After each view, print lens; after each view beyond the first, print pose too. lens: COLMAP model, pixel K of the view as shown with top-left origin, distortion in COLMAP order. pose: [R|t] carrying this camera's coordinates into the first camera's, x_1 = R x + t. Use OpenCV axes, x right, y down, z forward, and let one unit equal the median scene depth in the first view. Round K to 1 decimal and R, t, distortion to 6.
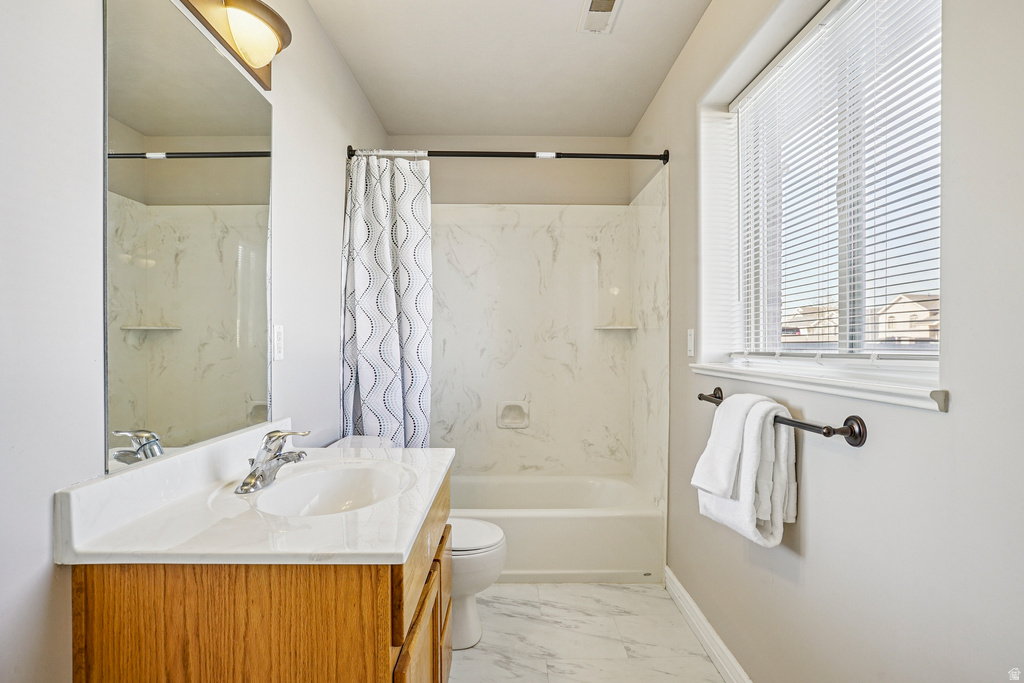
lens RADIAL K [[508.6, 0, 511.7], [0, 508.6, 344.8], [0, 0, 1]] dist [-0.034728, 0.008535]
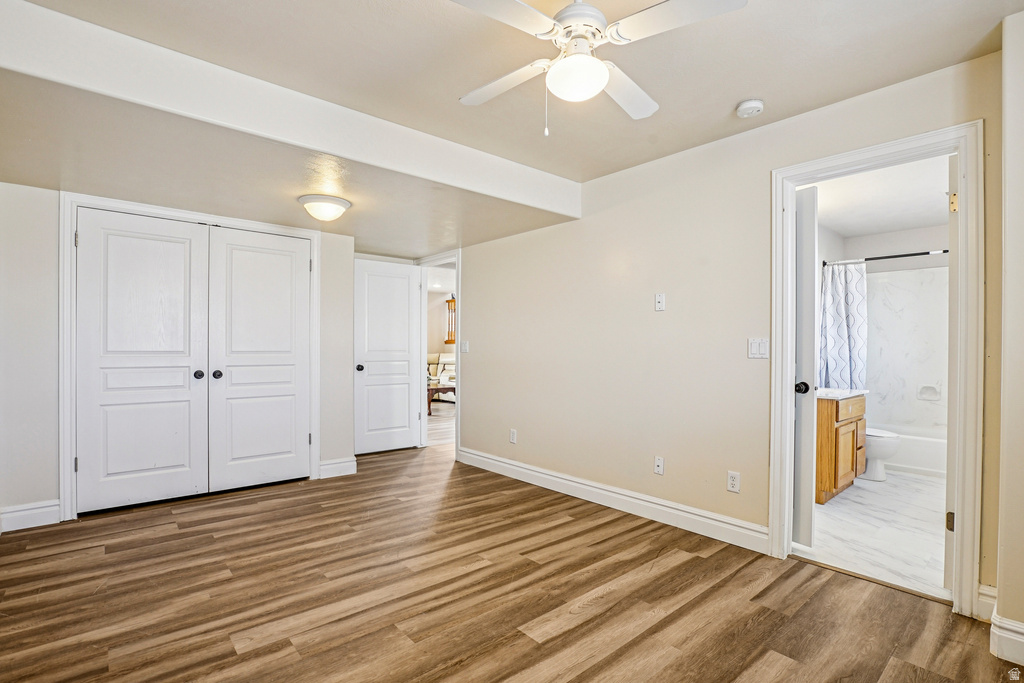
lens RADIAL K [[488.1, 0, 510.7], [0, 488.1, 351.5], [0, 0, 1]] dist [-0.042937, 0.009326]
pose [[0.640955, 0.009551, -0.767519, 0.427035], [-0.008796, 0.999948, 0.005098, 0.007590], [0.767528, 0.003484, 0.641006, -1.436611]]
